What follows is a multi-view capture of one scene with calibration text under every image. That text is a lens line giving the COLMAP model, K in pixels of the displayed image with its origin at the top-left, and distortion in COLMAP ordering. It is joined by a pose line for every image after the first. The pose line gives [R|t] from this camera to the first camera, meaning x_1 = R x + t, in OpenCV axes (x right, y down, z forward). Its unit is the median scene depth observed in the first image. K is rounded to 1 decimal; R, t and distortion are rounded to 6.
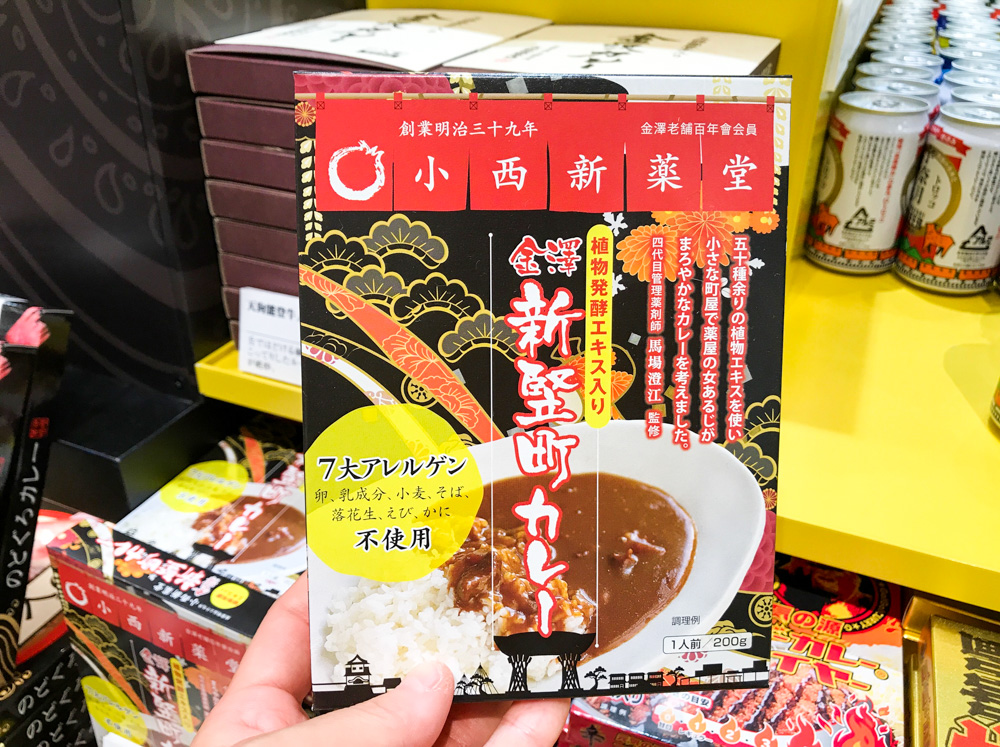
lens RADIAL K [[847.3, 0, 496.3], [0, 847.3, 389.7], [0, 0, 1]] dist [0.009845, -0.001833]
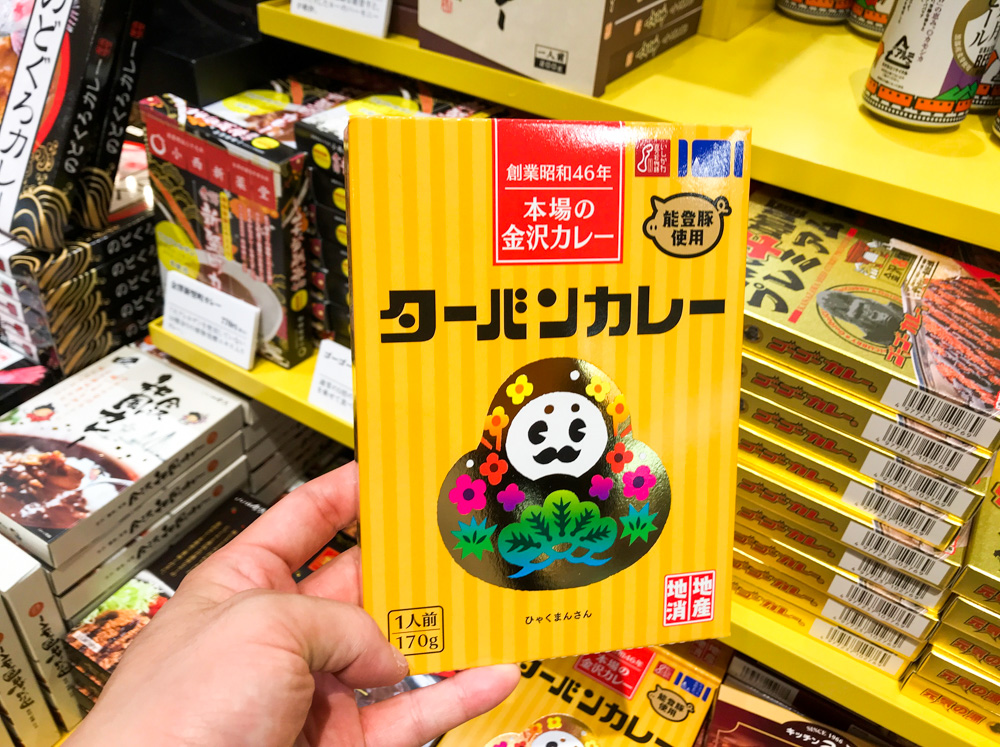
lens RADIAL K [[847.3, 0, 497.9], [0, 847.3, 373.8], [0, 0, 1]] dist [0.009845, -0.001833]
pose [[0.989610, 0.132996, -0.054621, 0.161431], [-0.125270, 0.984036, 0.126412, 0.334985], [0.070562, -0.118256, 0.990473, -0.337623]]
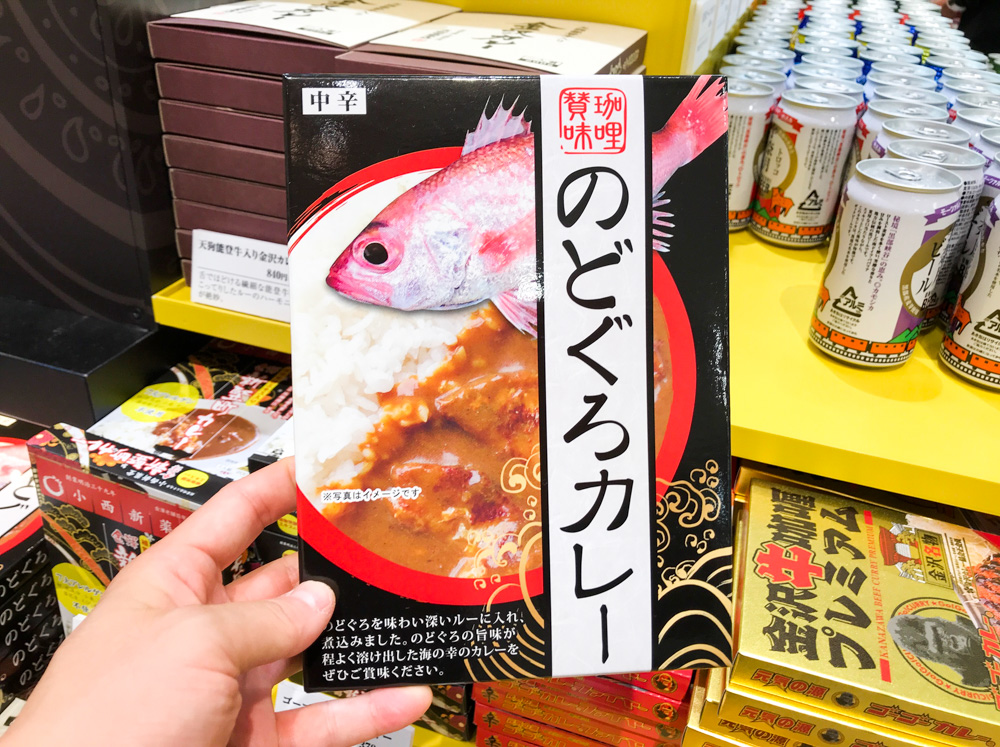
lens RADIAL K [[847.3, 0, 502.8], [0, 847.3, 373.9], [0, 0, 1]] dist [0.009845, -0.001833]
pose [[0.994847, -0.005731, 0.101230, 0.001272], [0.005768, 0.999983, -0.000072, 0.083548], [-0.101228, 0.000655, 0.994863, -0.203153]]
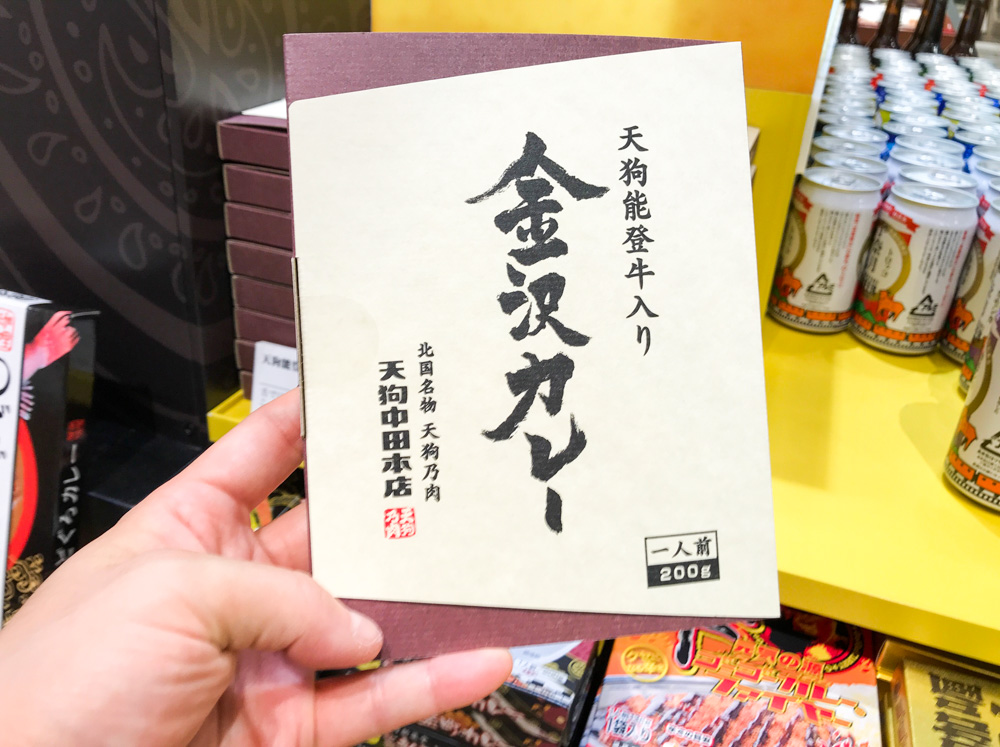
lens RADIAL K [[847.3, 0, 501.5], [0, 847.3, 379.1], [0, 0, 1]] dist [0.009845, -0.001833]
pose [[0.996740, 0.016299, 0.079021, -0.085182], [-0.013326, 0.999189, -0.038007, -0.040097], [-0.079576, 0.036830, 0.996148, -0.067003]]
